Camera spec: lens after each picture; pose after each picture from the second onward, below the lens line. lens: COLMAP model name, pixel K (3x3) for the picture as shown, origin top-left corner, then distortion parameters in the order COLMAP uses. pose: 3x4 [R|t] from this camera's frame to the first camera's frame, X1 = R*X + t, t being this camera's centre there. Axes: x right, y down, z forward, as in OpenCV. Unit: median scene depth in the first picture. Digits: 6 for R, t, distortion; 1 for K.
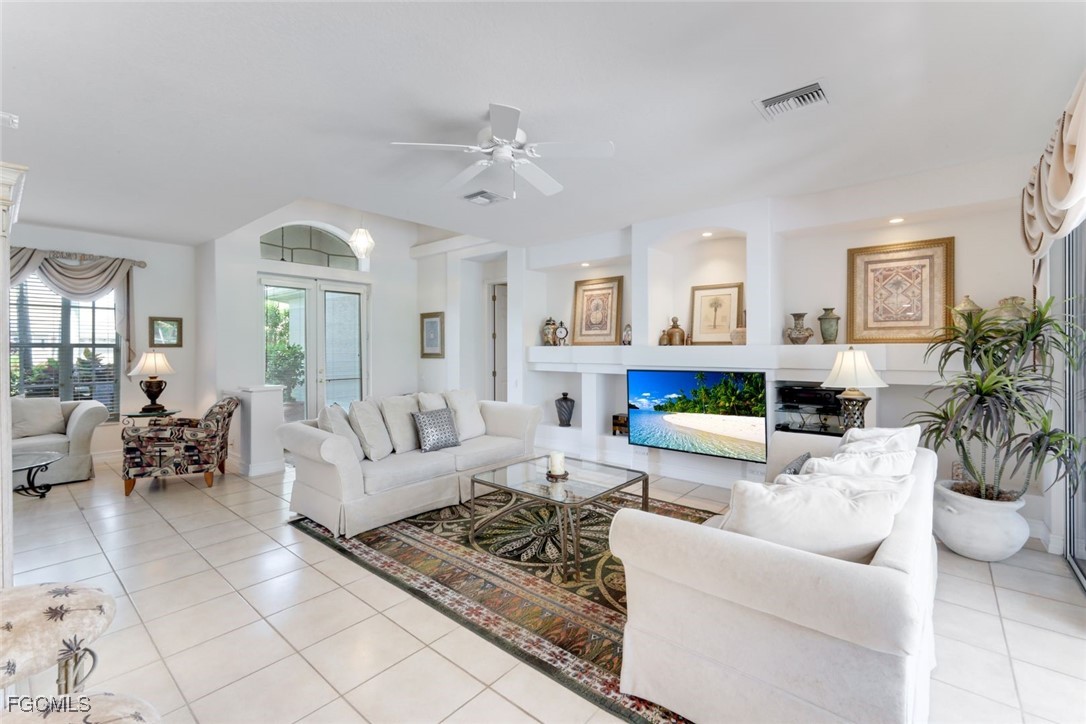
lens RADIAL K [[475.6, 0, 544.8], [0, 475.6, 346.9], [0, 0, 1]] dist [0.000279, 0.000379]
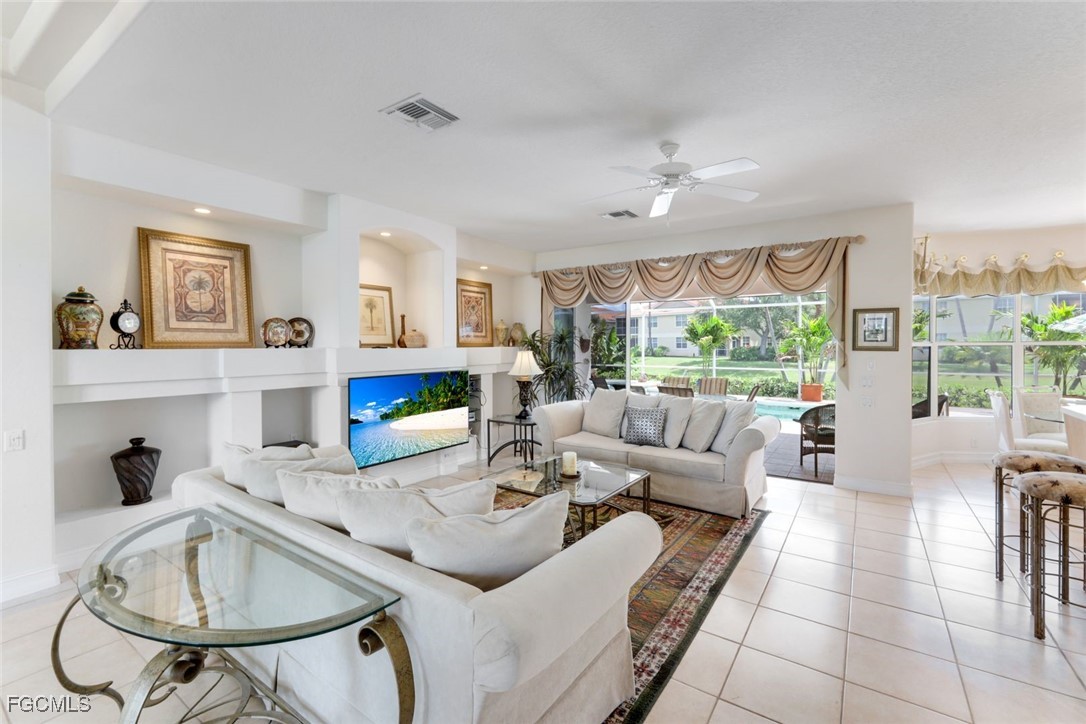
lens RADIAL K [[472.2, 0, 540.9], [0, 472.2, 355.6], [0, 0, 1]] dist [-0.022674, 0.000035]
pose [[-0.092729, 0.001723, 0.995690, -0.712784], [0.020974, 0.999780, 0.000224, 0.022033], [-0.995470, 0.020904, -0.092745, 0.866250]]
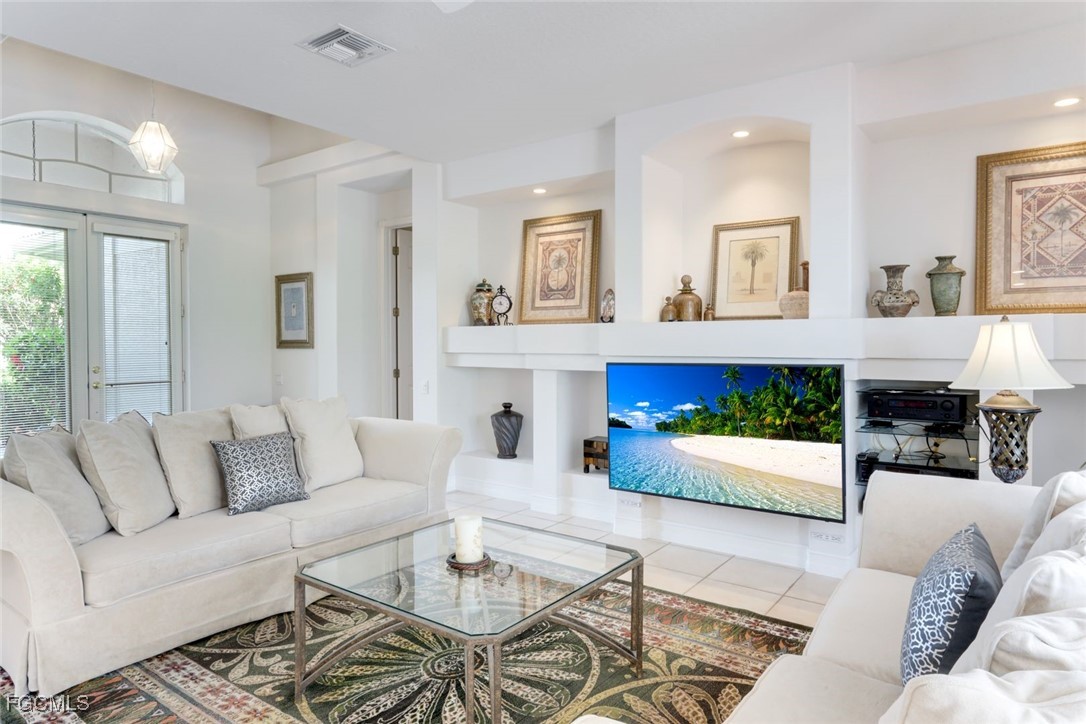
lens RADIAL K [[666.0, 0, 543.3], [0, 666.0, 343.8], [0, 0, 1]] dist [0.001783, 0.000981]
pose [[0.997719, -0.000493, 0.067509, 0.044567], [0.000028, 0.999976, 0.006888, 0.021179], [-0.067511, -0.006870, 0.997695, 0.209773]]
